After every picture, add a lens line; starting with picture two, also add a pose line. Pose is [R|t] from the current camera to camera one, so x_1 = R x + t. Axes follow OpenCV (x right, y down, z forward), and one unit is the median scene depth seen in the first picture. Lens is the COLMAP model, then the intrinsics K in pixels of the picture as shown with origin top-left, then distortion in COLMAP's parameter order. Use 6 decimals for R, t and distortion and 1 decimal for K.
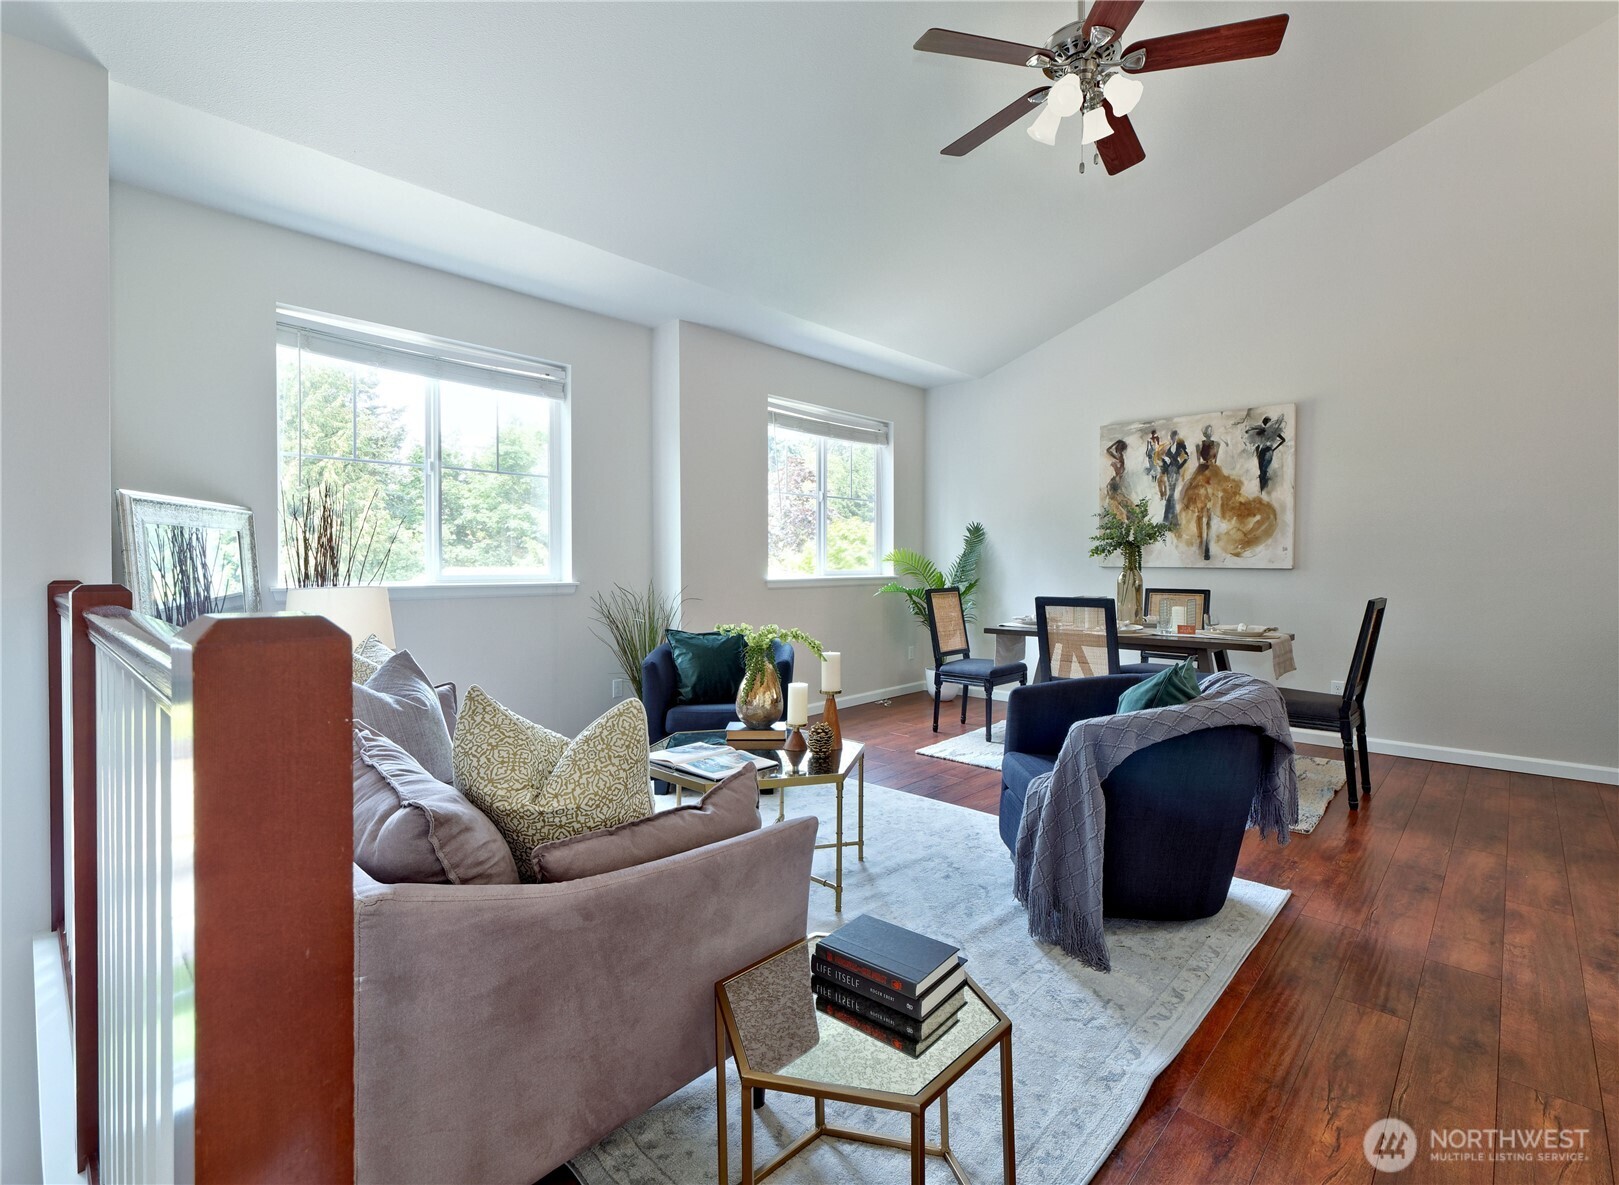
lens RADIAL K [[748.1, 0, 812.2], [0, 748.1, 582.8], [0, 0, 1]] dist [0.005988, -0.004056]
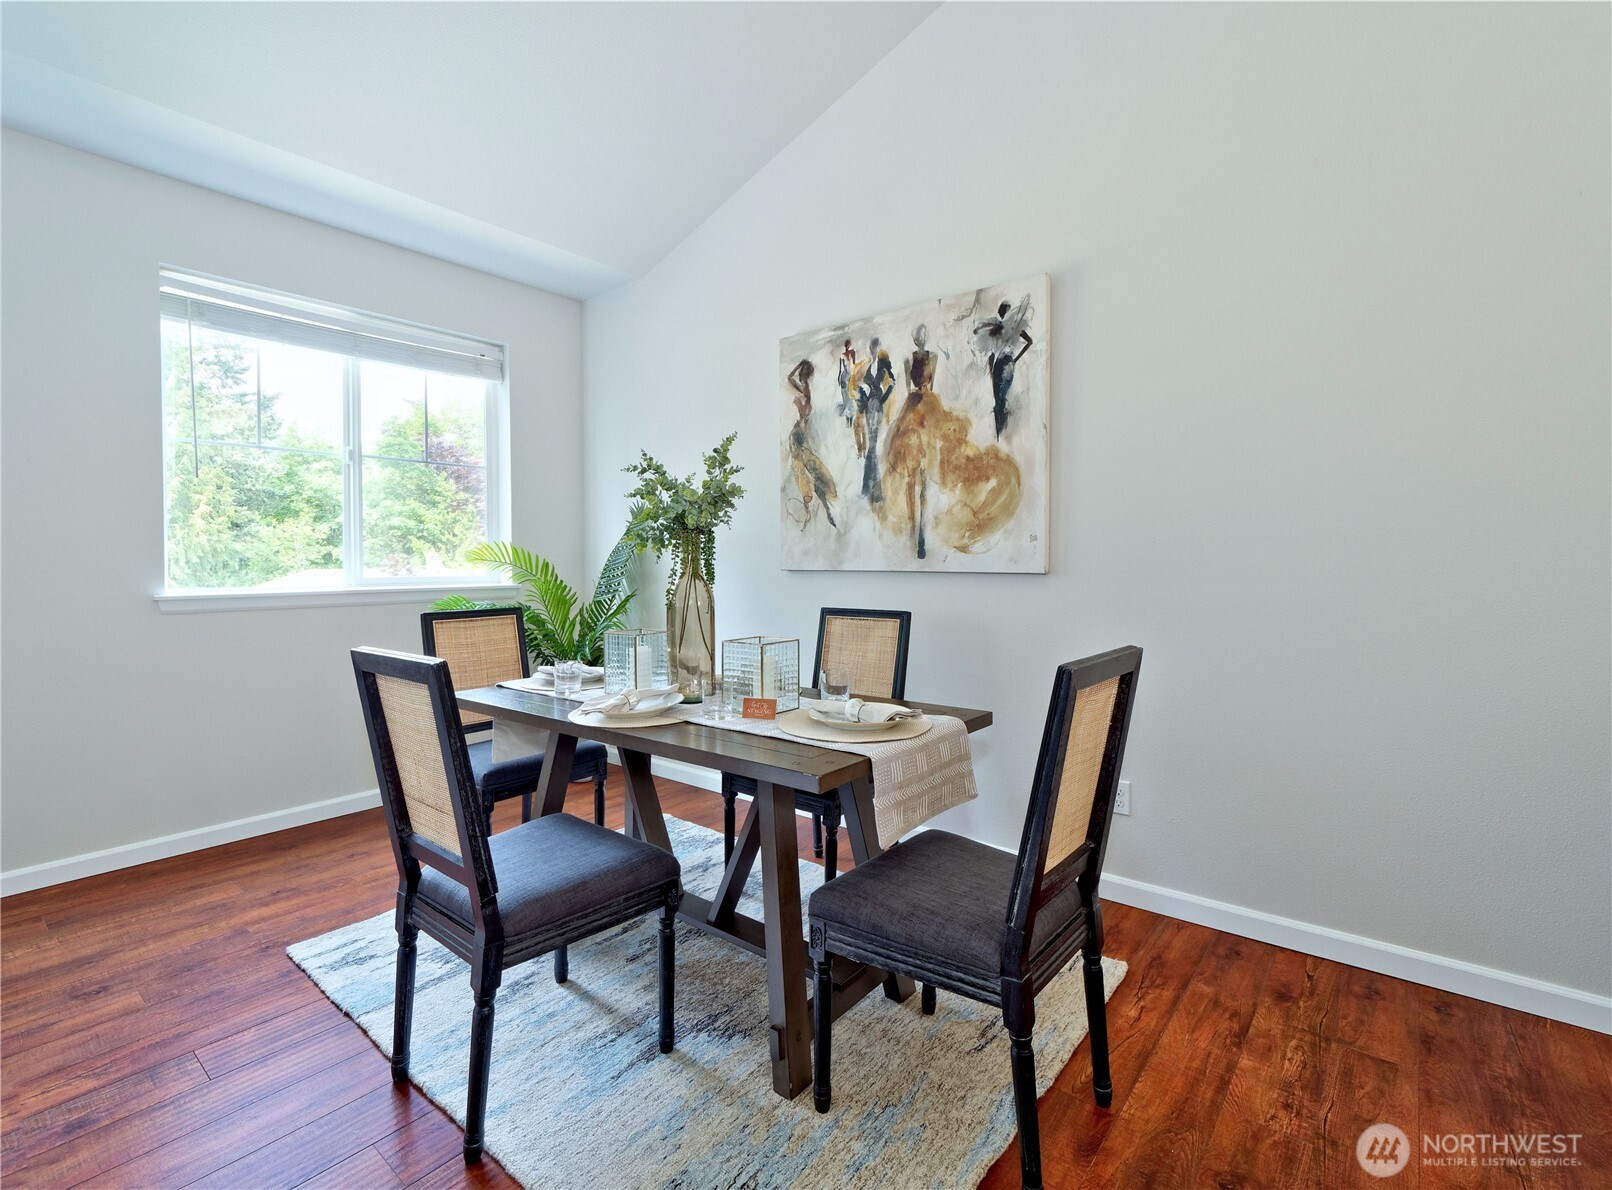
lens RADIAL K [[744.9, 0, 805.7], [0, 744.9, 586.6], [0, 0, 1]] dist [0.005988, -0.004056]
pose [[0.997093, -0.005800, 0.075978, 0.392867], [0.005356, 0.999967, 0.006055, -0.012400], [-0.076011, -0.005630, 0.997091, 0.430354]]
